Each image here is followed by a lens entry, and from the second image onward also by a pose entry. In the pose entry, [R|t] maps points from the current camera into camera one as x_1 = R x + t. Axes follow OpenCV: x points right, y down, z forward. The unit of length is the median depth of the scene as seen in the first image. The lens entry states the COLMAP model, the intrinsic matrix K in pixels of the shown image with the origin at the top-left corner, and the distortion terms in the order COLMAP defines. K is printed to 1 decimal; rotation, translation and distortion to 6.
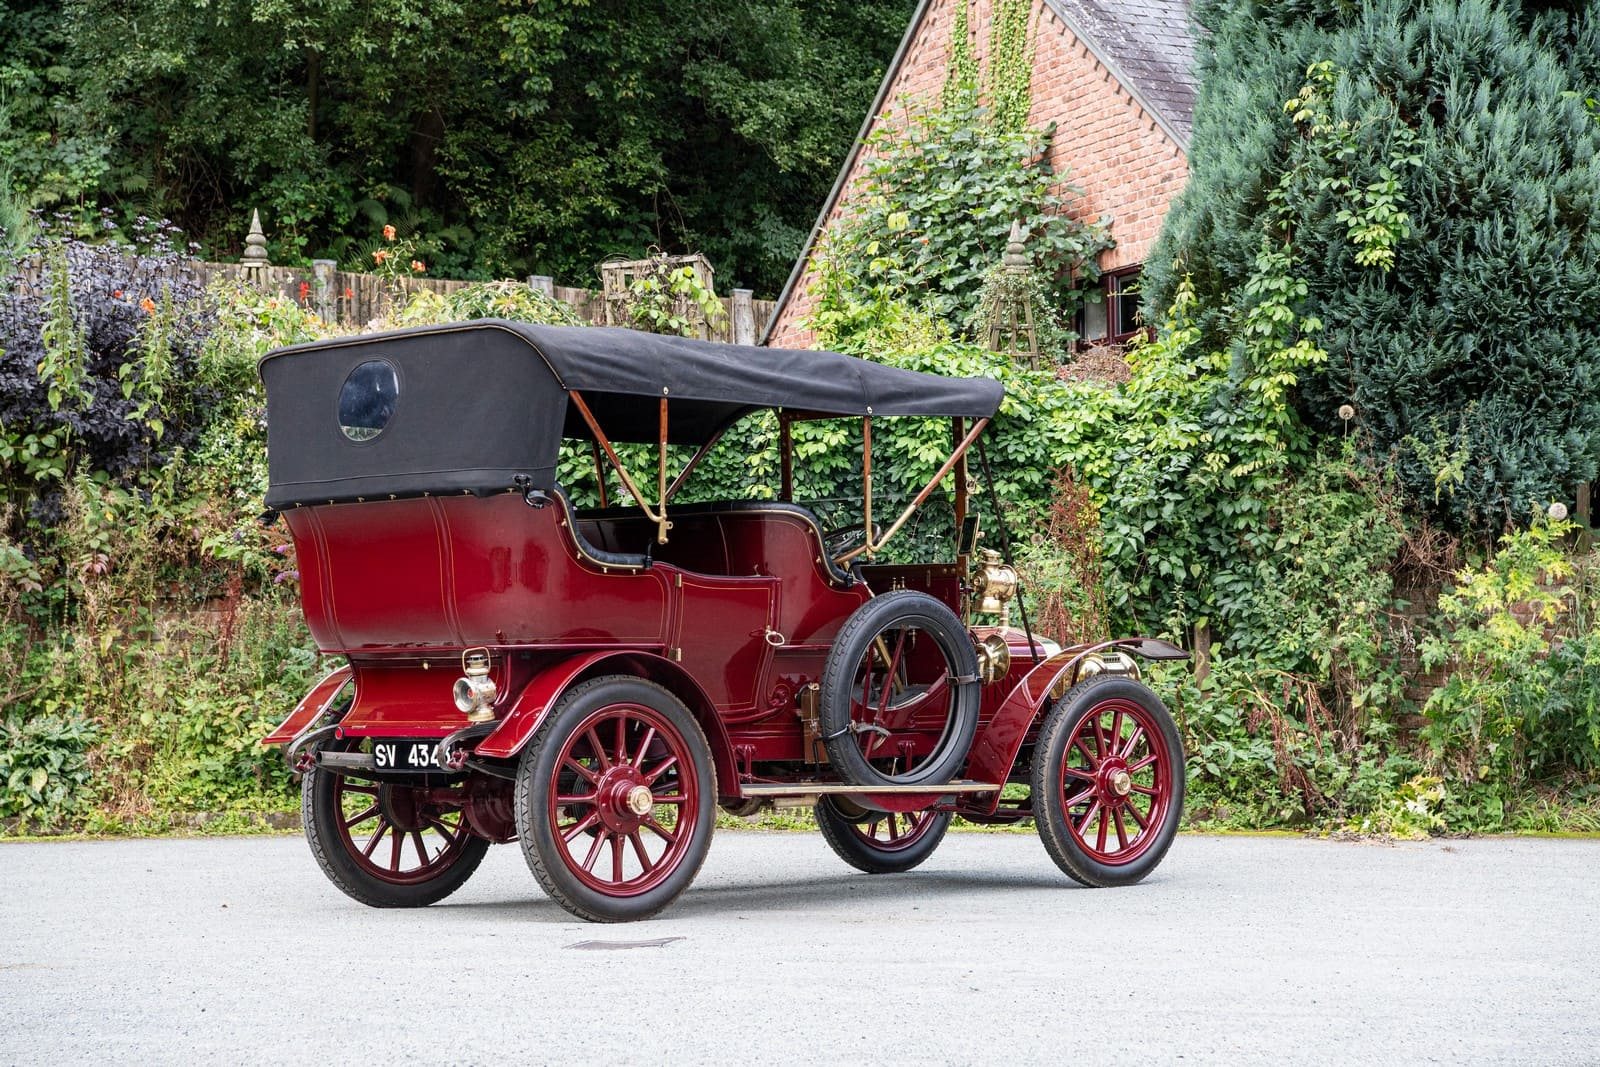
lens RADIAL K [[3064.3, 0, 803.1], [0, 3064.3, 558.3], [0, 0, 1]] dist [0.209790, 0.000000]
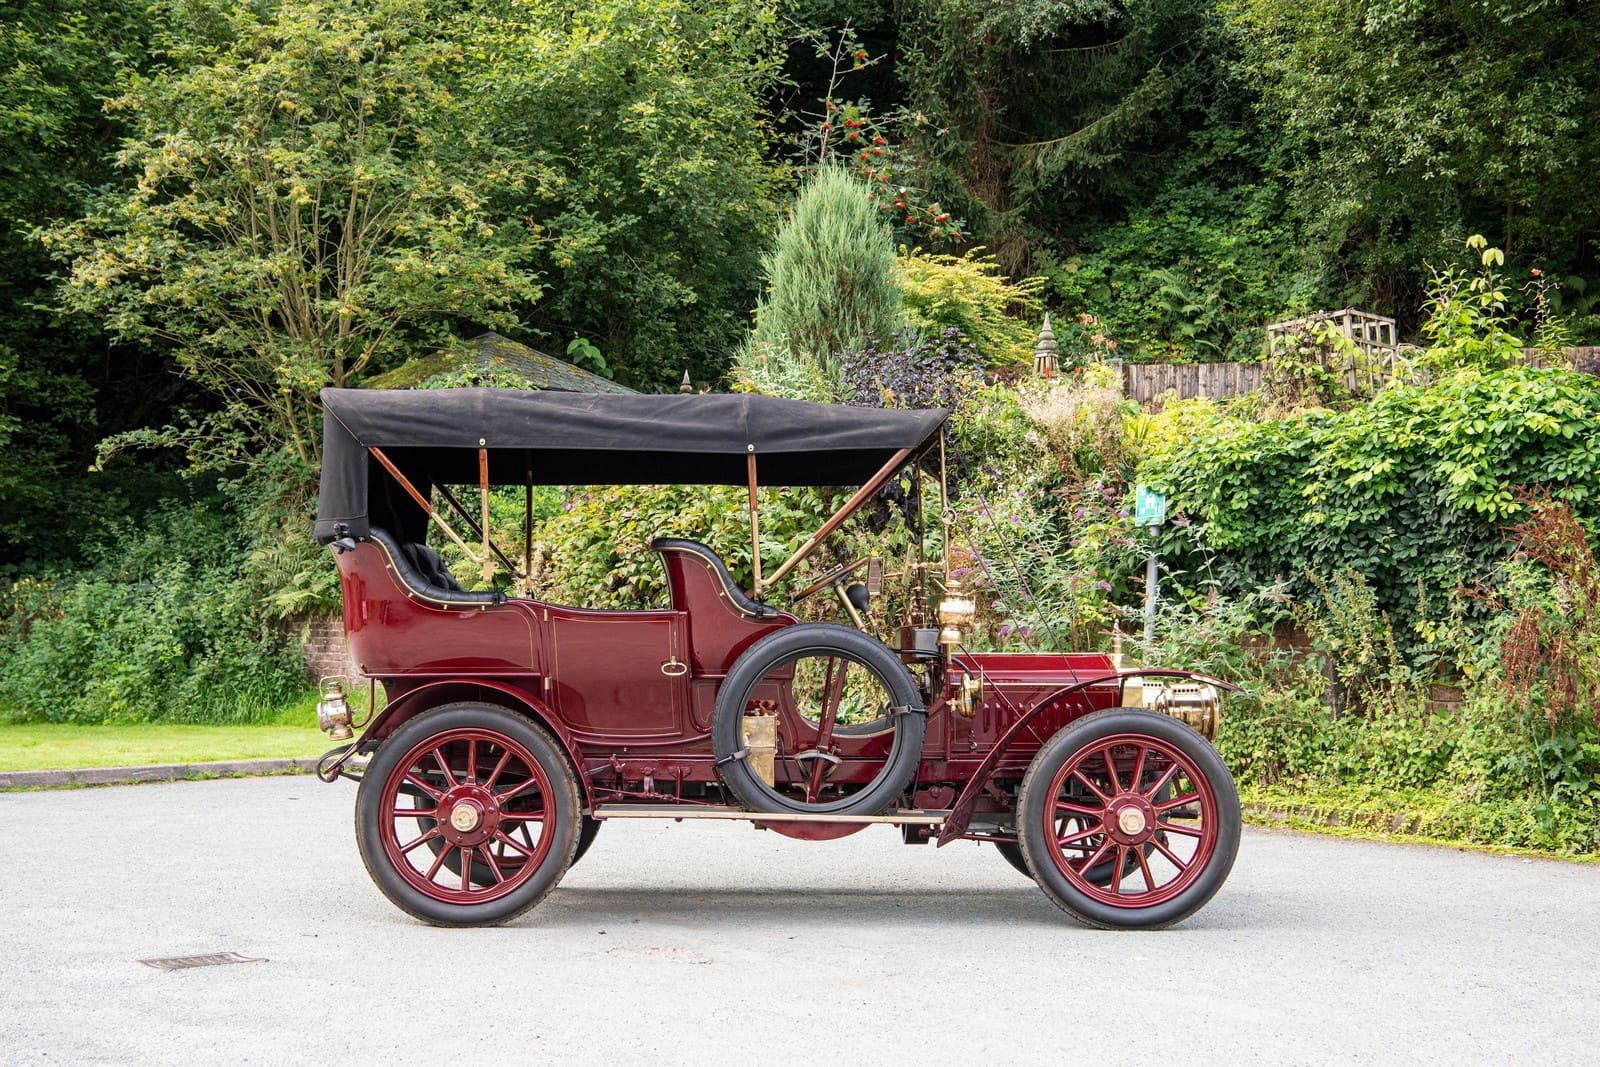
lens RADIAL K [[1968.4, 0, 754.1], [0, 1968.4, 556.6], [0, 0, 1]] dist [-0.004628, 0.000000]
pose [[0.741796, -0.020926, -0.670299, 0.313163], [0.016326, 0.999780, -0.013145, -0.002081], [0.670427, -0.001193, 0.741974, 0.345522]]
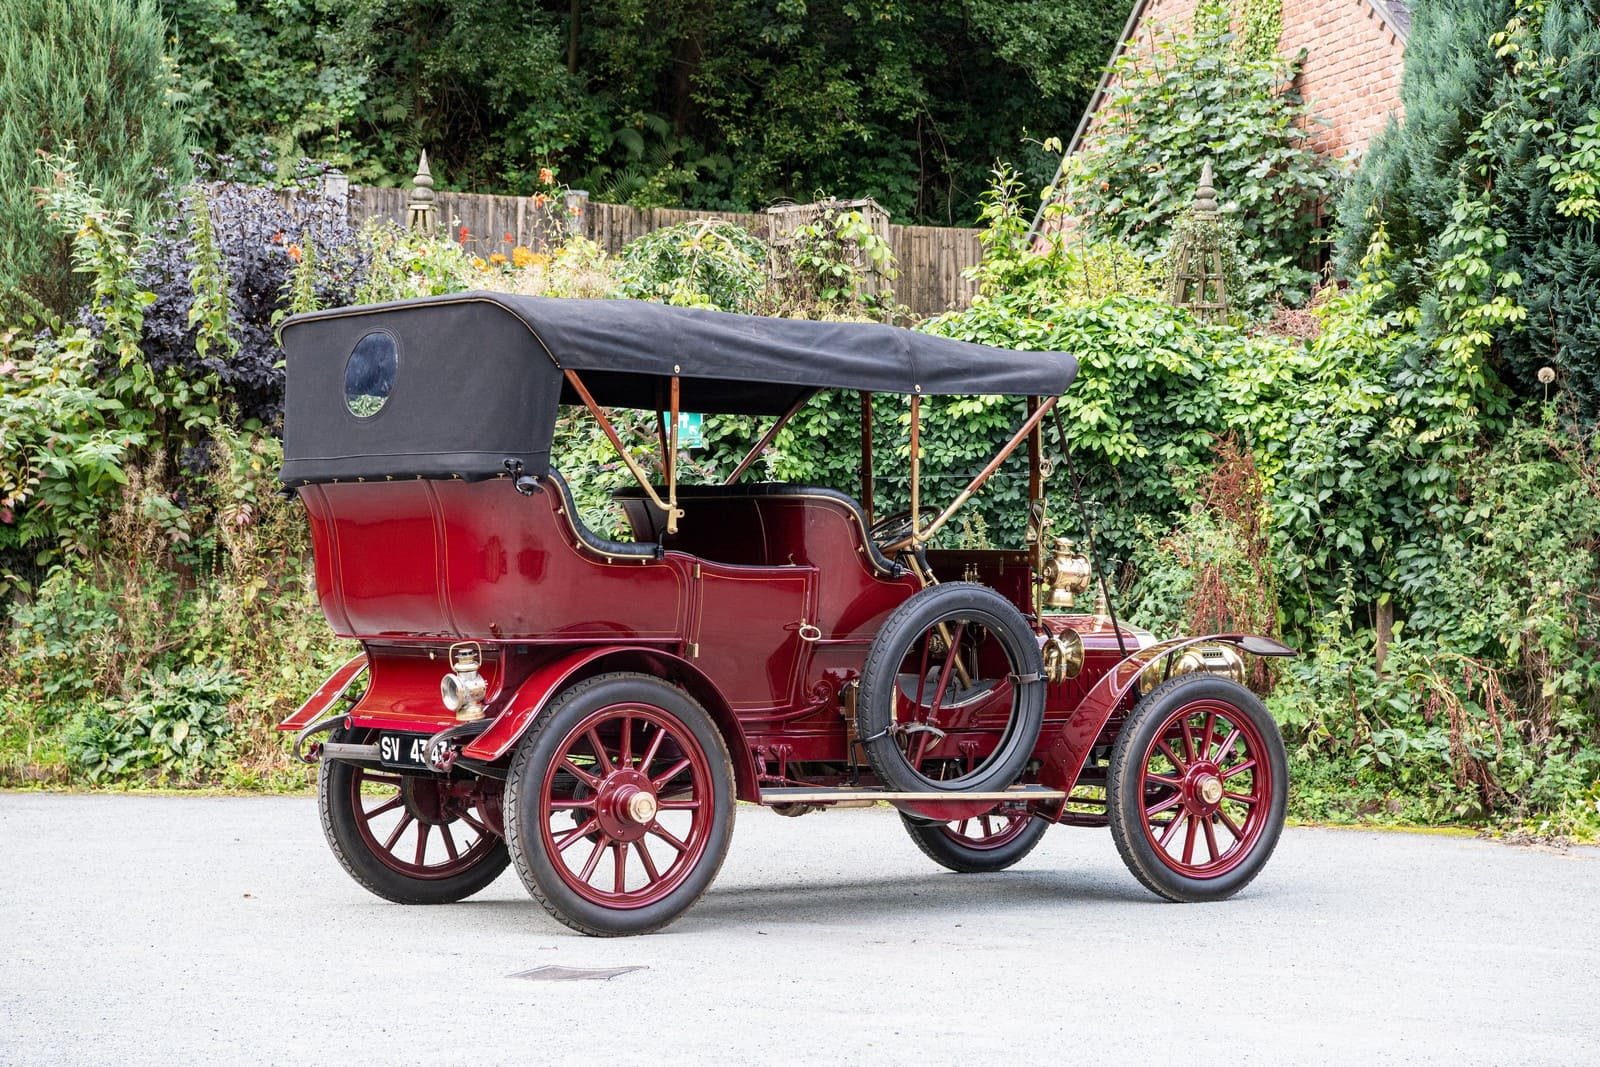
lens RADIAL K [[3064.3, 0, 768.6], [0, 3064.3, 571.8], [0, 0, 1]] dist [0.209790, 0.000000]
pose [[0.991580, 0.020724, -0.127827, 0.065206], [-0.016599, 0.999309, 0.033251, -0.015595], [0.128428, -0.030850, 0.991239, 0.049693]]
